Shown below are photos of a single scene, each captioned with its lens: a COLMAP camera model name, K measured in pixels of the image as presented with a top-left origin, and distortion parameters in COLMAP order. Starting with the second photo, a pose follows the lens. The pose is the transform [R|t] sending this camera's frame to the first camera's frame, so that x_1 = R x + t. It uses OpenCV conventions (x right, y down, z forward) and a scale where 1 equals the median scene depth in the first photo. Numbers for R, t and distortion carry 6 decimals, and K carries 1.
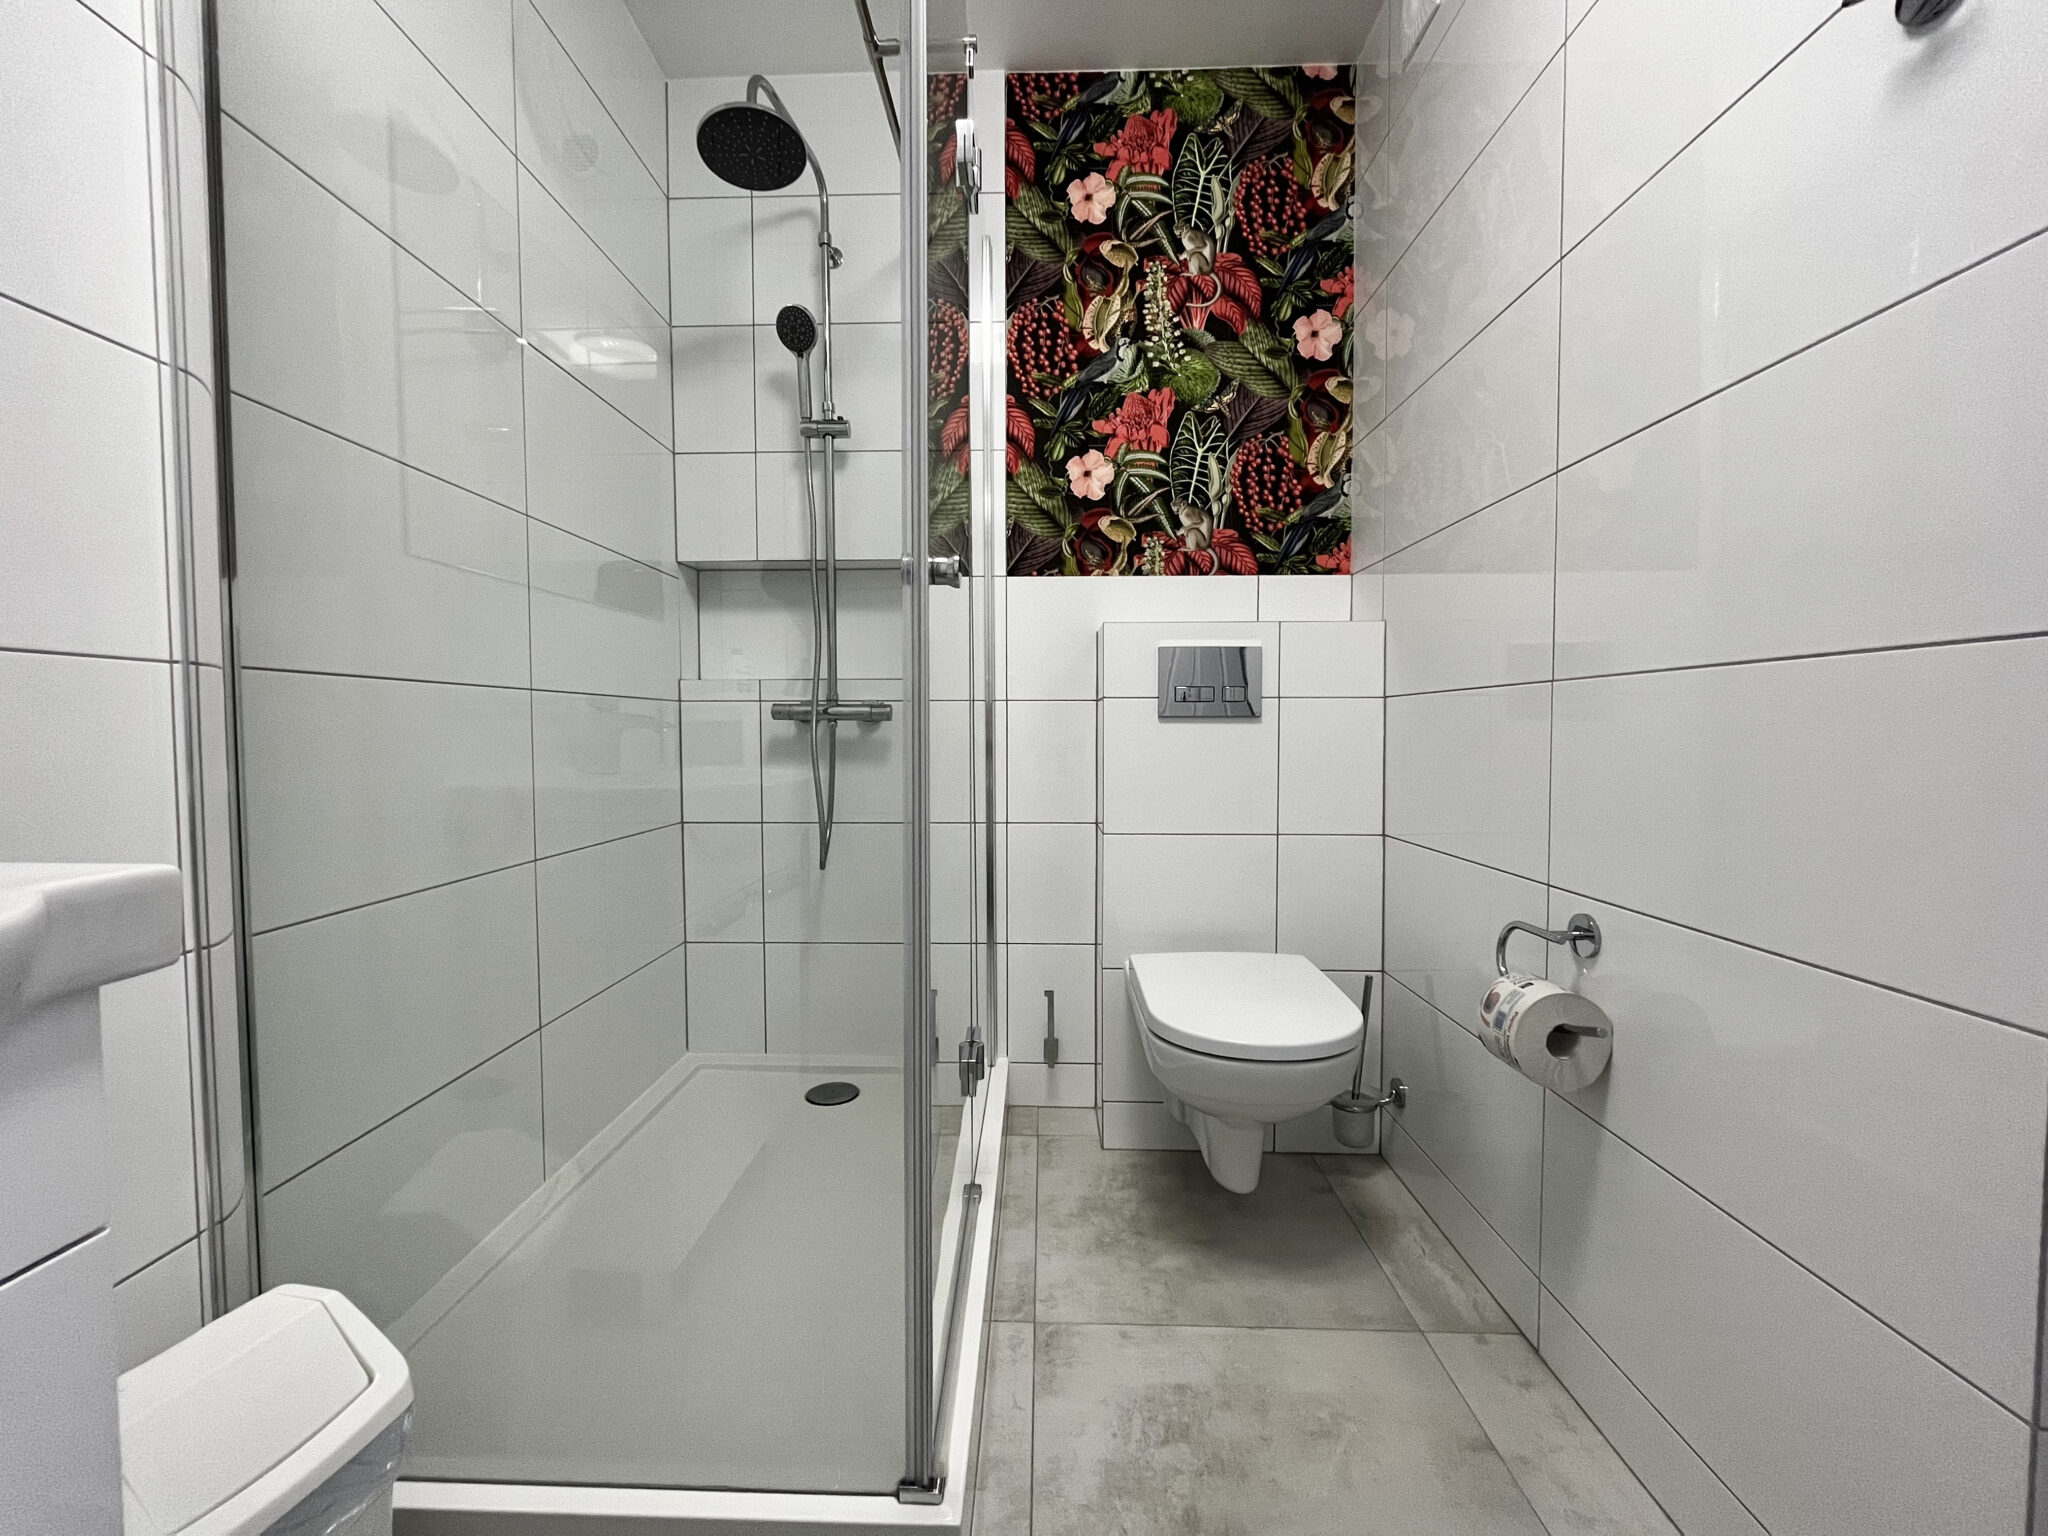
lens RADIAL K [[824.2, 0, 1024.0], [0, 824.2, 768.0], [0, 0, 1]] dist [-0.007187, 0.000060]
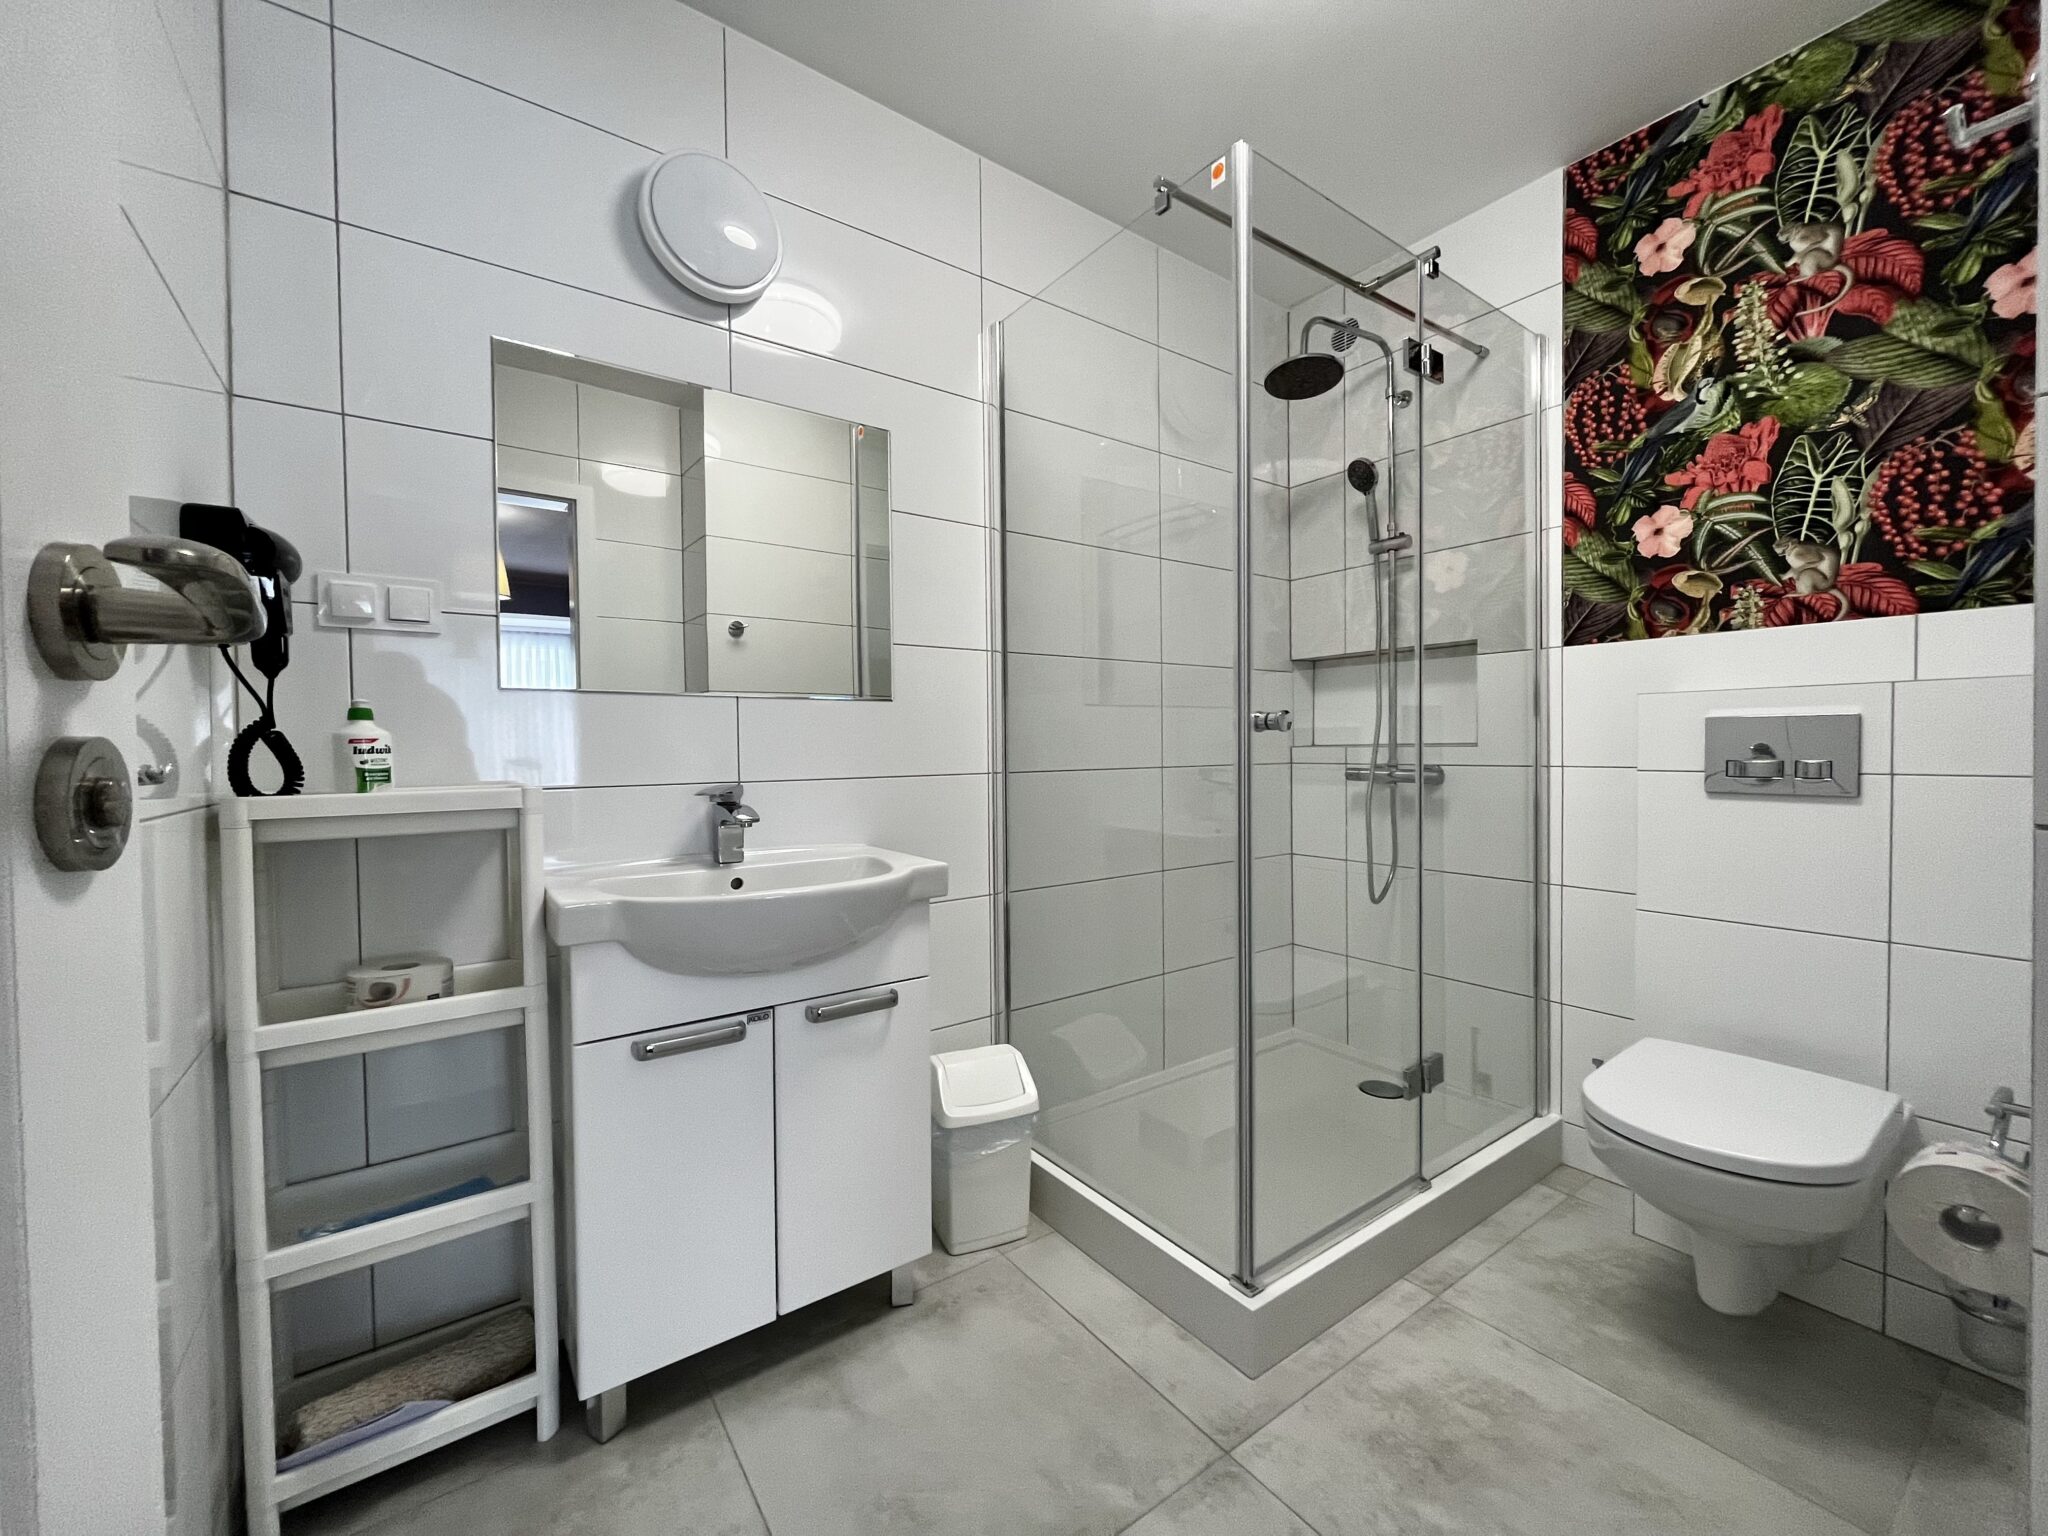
lens RADIAL K [[824.2, 0, 1024.0], [0, 824.2, 768.0], [0, 0, 1]] dist [-0.007187, 0.000060]
pose [[0.605490, 0.016673, -0.795678, 0.395741], [-0.028282, 0.999600, -0.000576, -0.060827], [0.795350, 0.022852, 0.605720, -0.161061]]
